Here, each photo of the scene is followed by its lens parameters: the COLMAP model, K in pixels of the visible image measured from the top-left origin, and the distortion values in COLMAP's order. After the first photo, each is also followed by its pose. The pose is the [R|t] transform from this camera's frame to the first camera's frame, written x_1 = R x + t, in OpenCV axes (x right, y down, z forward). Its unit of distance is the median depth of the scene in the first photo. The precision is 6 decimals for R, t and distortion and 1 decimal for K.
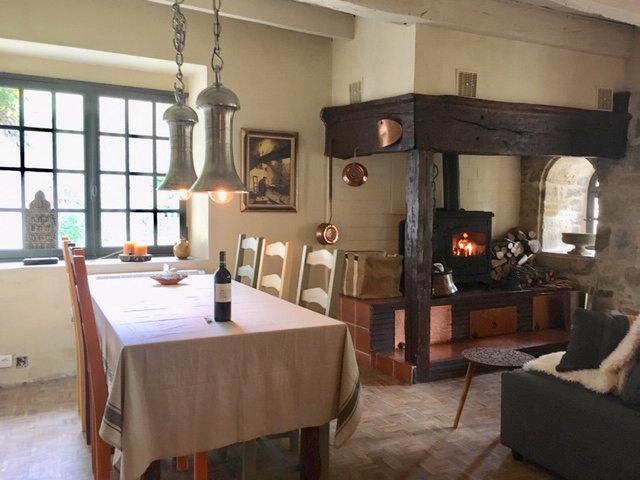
lens RADIAL K [[527.3, 0, 320.0], [0, 527.3, 240.0], [0, 0, 1]] dist [0.064050, -0.089963]
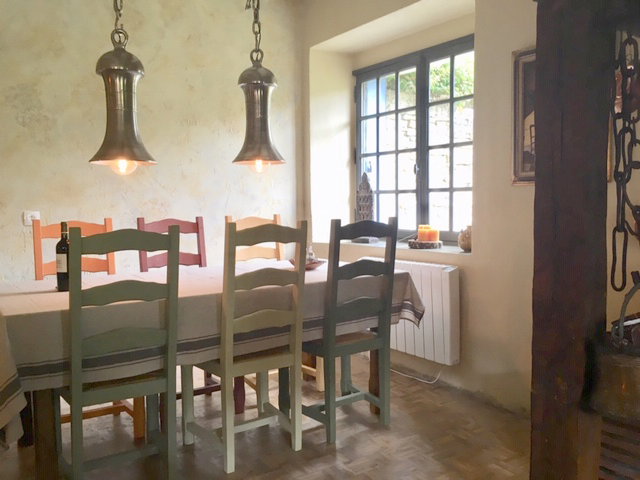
lens RADIAL K [[527.3, 0, 320.0], [0, 527.3, 240.0], [0, 0, 1]] dist [0.064050, -0.089963]
pose [[0.199588, 0.059047, -0.978099, 0.442294], [-0.041384, 0.997800, 0.051792, -0.010639], [0.979006, 0.030141, 0.201593, 0.647574]]
